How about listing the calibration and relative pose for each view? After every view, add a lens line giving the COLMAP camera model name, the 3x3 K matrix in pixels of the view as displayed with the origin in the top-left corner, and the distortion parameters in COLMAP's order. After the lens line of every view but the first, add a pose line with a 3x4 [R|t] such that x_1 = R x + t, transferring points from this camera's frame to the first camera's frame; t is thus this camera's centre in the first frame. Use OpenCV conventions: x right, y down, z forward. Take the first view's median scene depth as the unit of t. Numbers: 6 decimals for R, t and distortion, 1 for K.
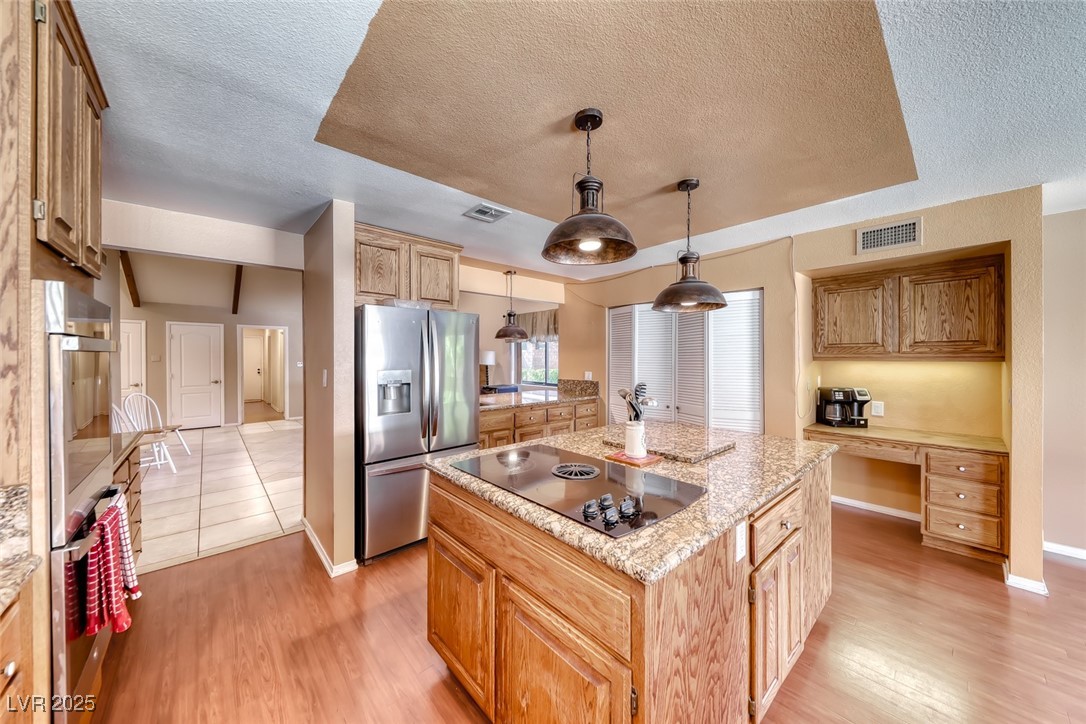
lens RADIAL K [[373.8, 0, 539.2], [0, 373.8, 358.1], [0, 0, 1]] dist [0.009556, -0.003136]
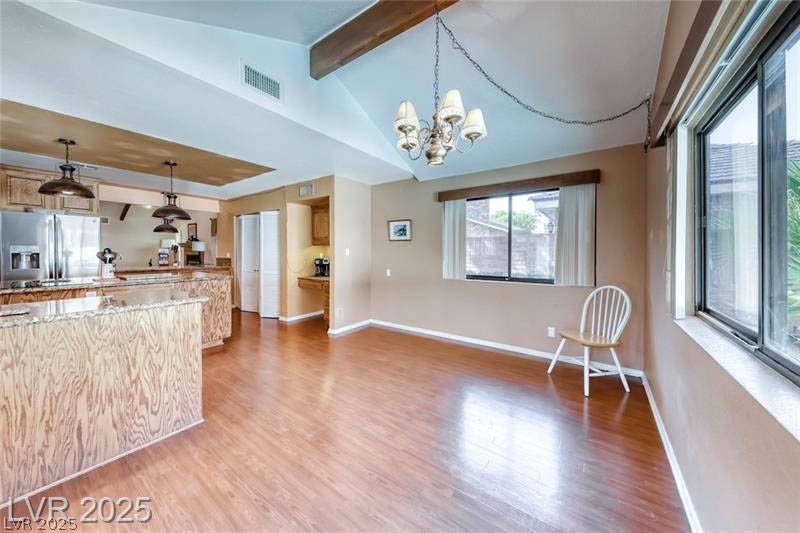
lens RADIAL K [[275.3, 0, 395.1], [0, 275.3, 254.9], [0, 0, 1]] dist [0.009556, -0.003136]
pose [[0.977204, 0.001949, 0.212293, 0.985439], [-0.004291, 0.999935, 0.010570, 0.047050], [-0.212258, -0.011240, 0.977149, -0.669181]]
